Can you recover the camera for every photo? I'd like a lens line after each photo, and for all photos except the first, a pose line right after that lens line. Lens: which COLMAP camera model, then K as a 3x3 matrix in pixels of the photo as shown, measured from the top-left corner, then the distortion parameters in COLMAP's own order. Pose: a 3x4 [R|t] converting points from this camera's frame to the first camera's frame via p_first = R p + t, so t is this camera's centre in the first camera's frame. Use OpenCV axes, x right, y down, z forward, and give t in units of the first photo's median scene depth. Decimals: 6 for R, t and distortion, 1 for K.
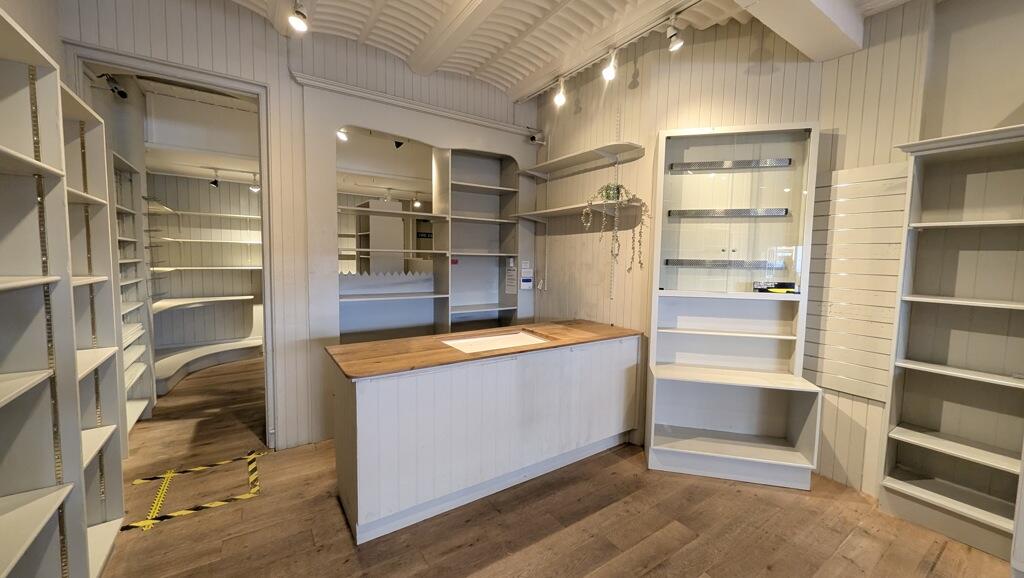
lens RADIAL K [[391.8, 0, 510.8], [0, 391.8, 284.8], [0, 0, 1]] dist [0.009524, -0.003066]
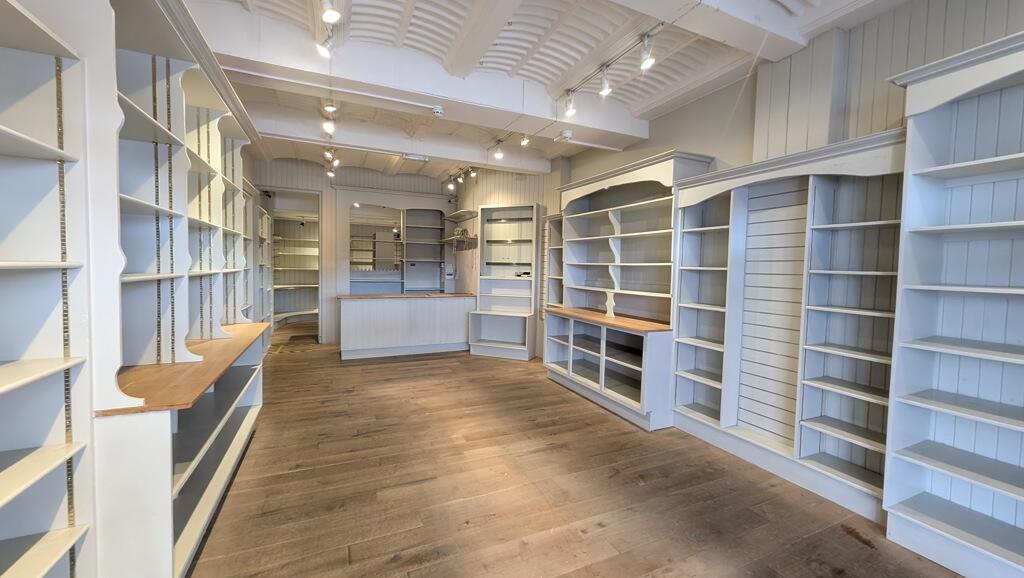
lens RADIAL K [[391.8, 0, 510.8], [0, 391.8, 284.8], [0, 0, 1]] dist [0.009524, -0.003066]
pose [[0.987152, 0.013812, -0.159185, 0.909547], [-0.019070, 0.999320, -0.031555, 0.131228], [0.158641, 0.034186, 0.986744, -1.168646]]
